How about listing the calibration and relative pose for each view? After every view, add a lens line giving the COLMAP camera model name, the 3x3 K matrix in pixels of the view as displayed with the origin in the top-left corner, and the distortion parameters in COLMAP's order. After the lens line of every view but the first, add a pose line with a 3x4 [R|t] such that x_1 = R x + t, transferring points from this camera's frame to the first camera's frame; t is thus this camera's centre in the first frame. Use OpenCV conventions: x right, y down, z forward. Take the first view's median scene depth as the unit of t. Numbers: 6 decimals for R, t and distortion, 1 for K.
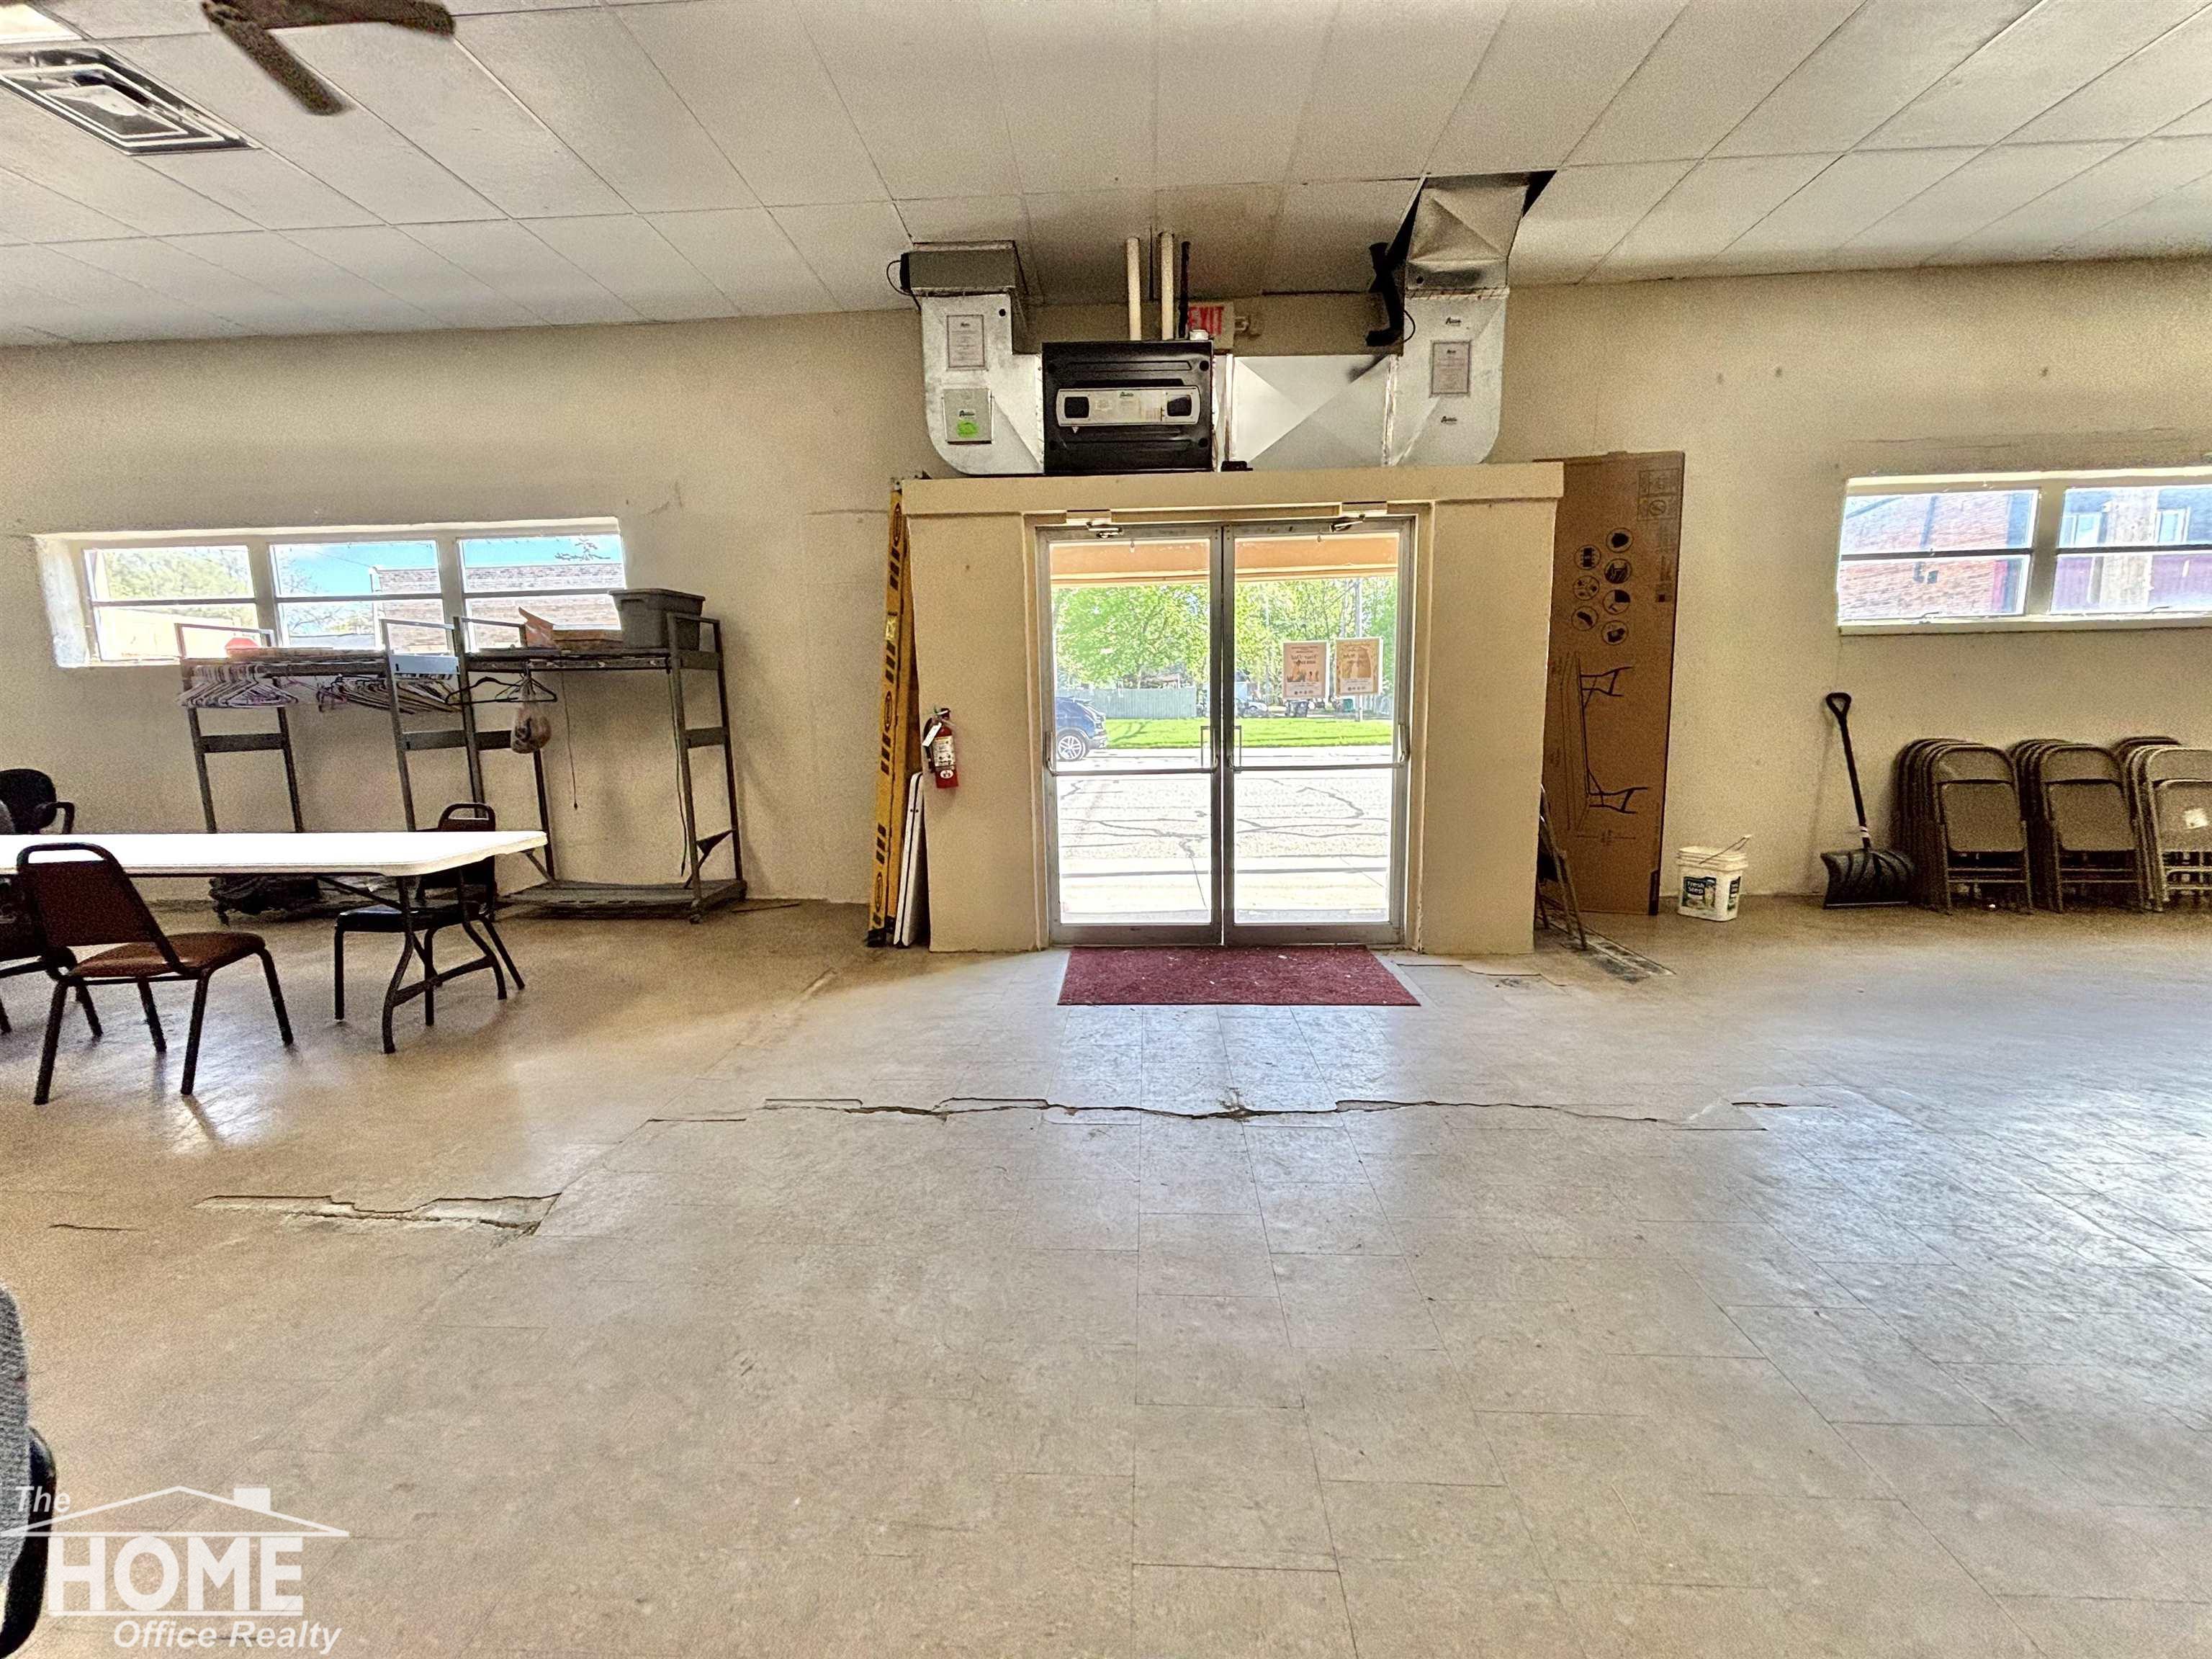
lens RADIAL K [[888.3, 0, 1104.9], [0, 888.3, 833.2], [0, 0, 1]] dist [-0.000687, 0.000106]
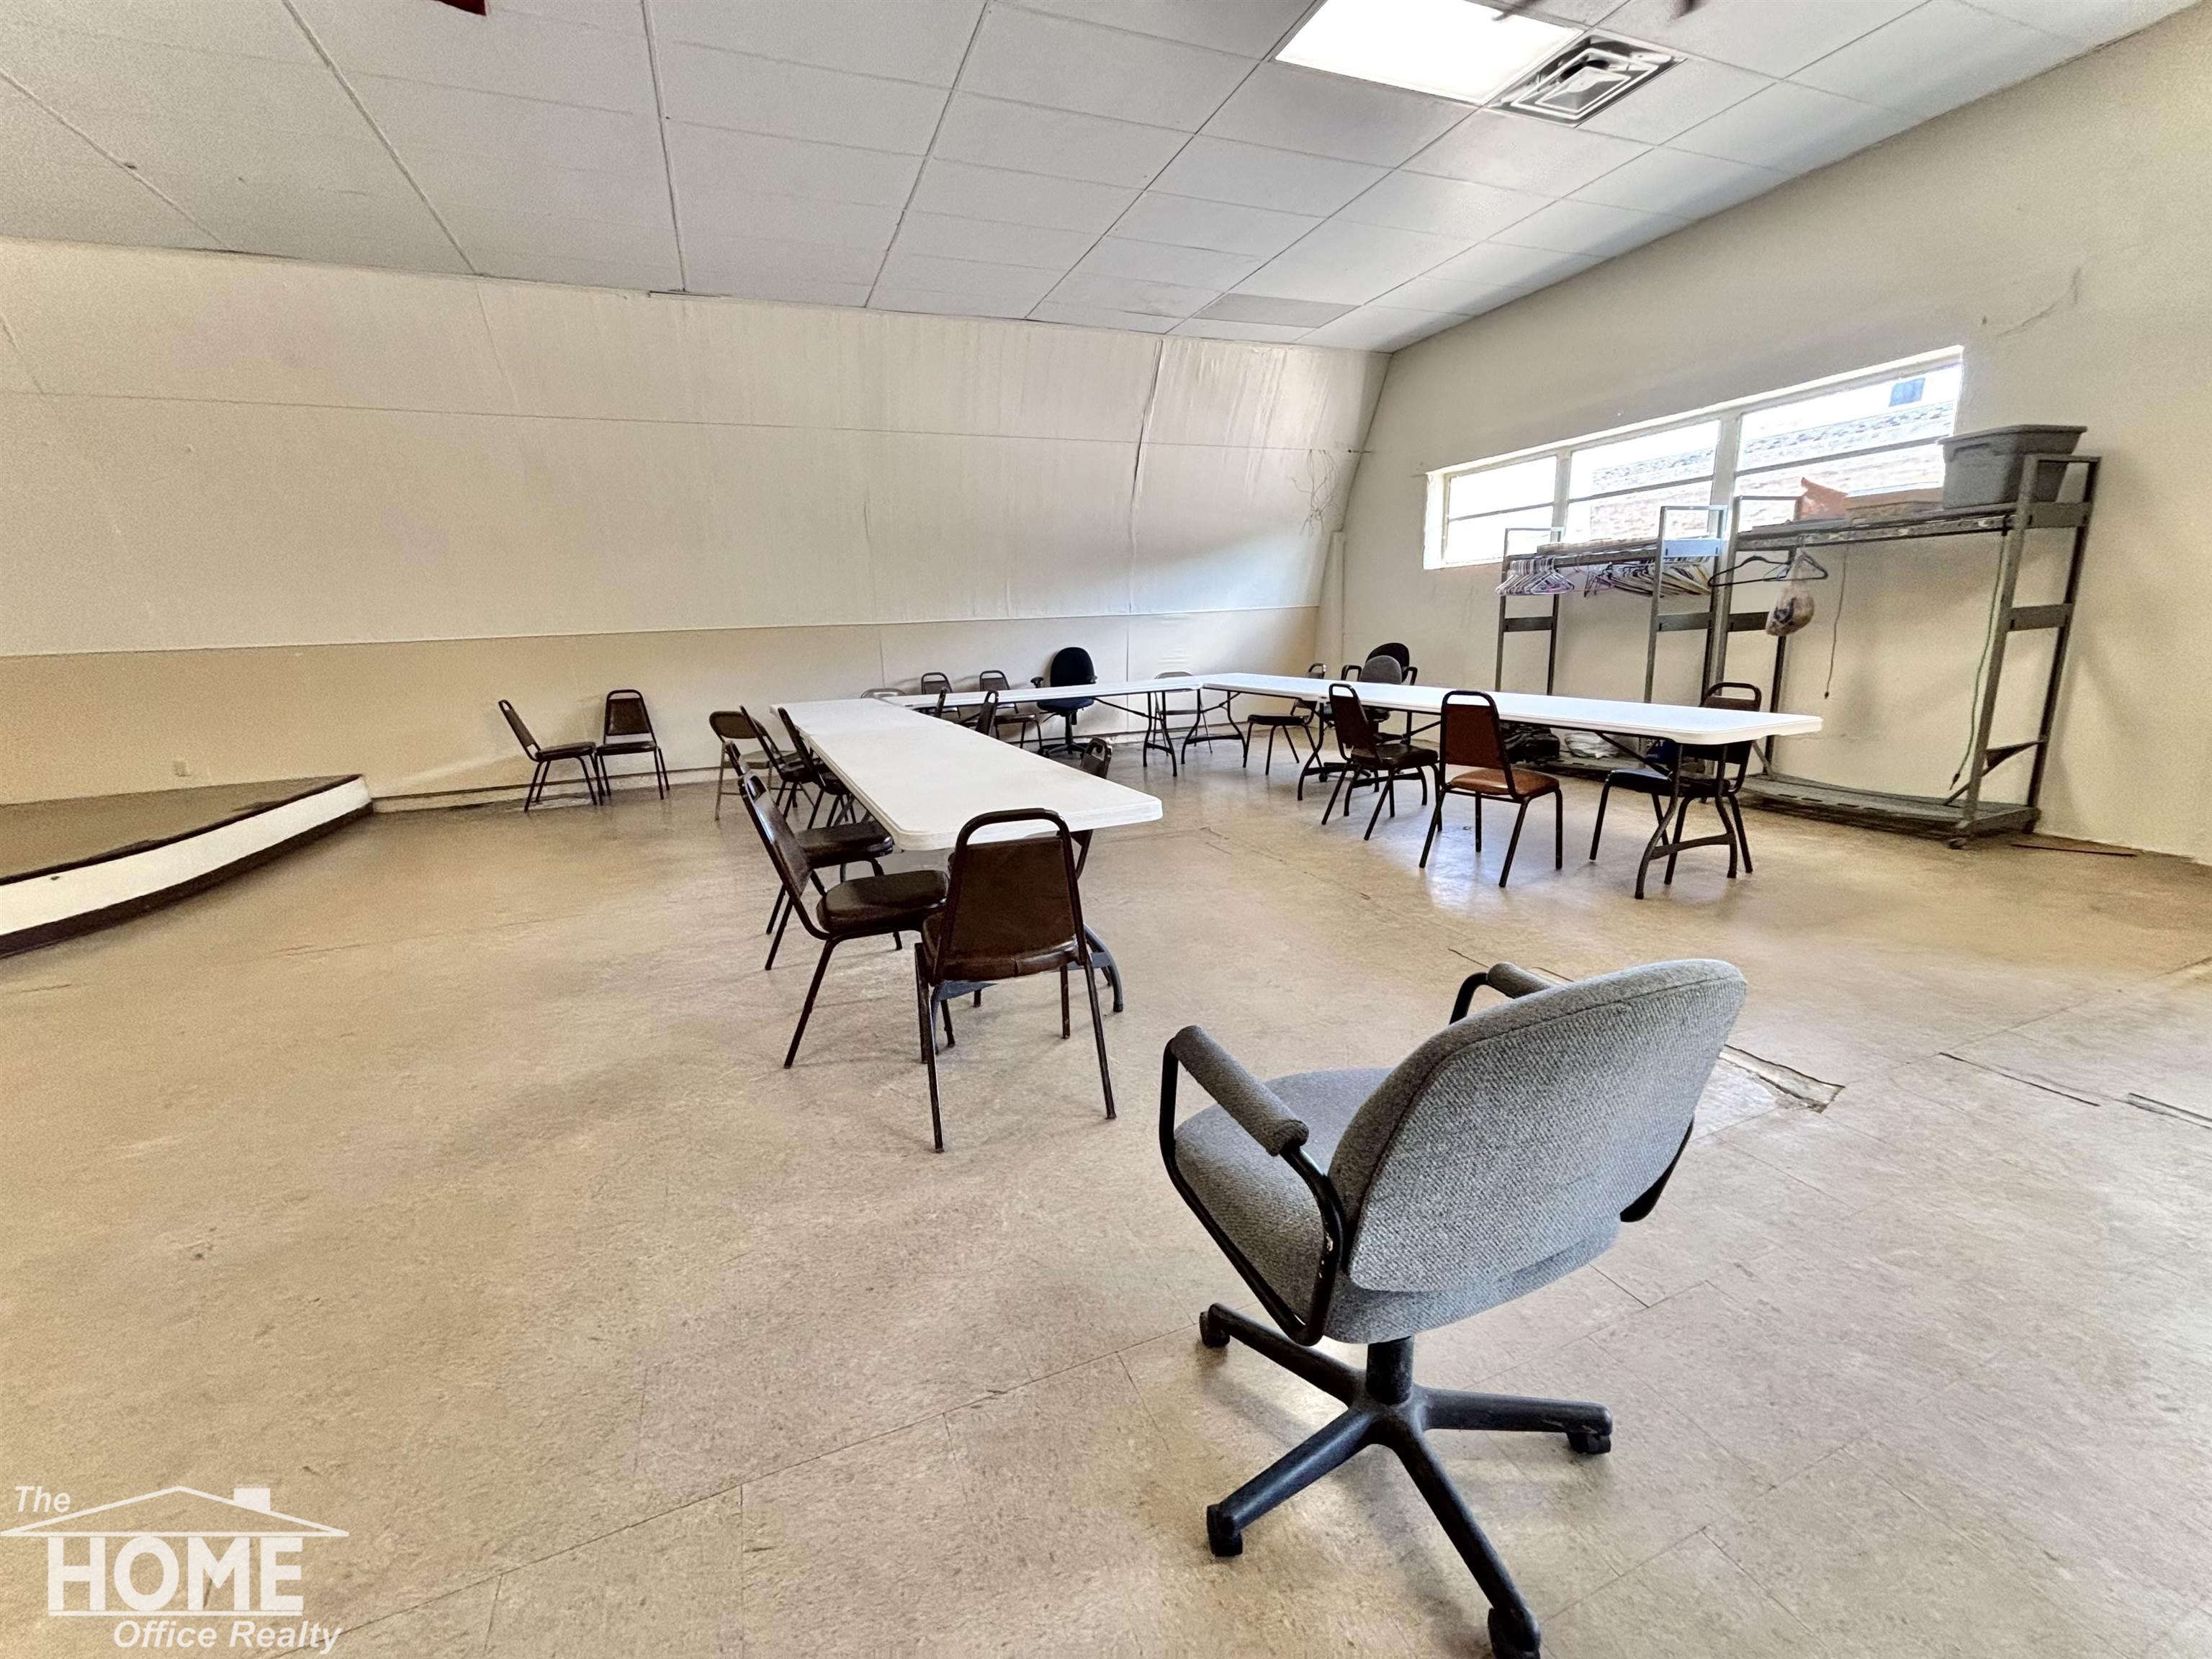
lens RADIAL K [[888.3, 0, 1107.4], [0, 888.3, 834.3], [0, 0, 1]] dist [-0.000687, 0.000106]
pose [[0.424547, 0.209856, -0.880750, -0.073874], [-0.102618, 0.977653, 0.183480, 0.018883], [0.899572, 0.012485, 0.436594, -0.070185]]
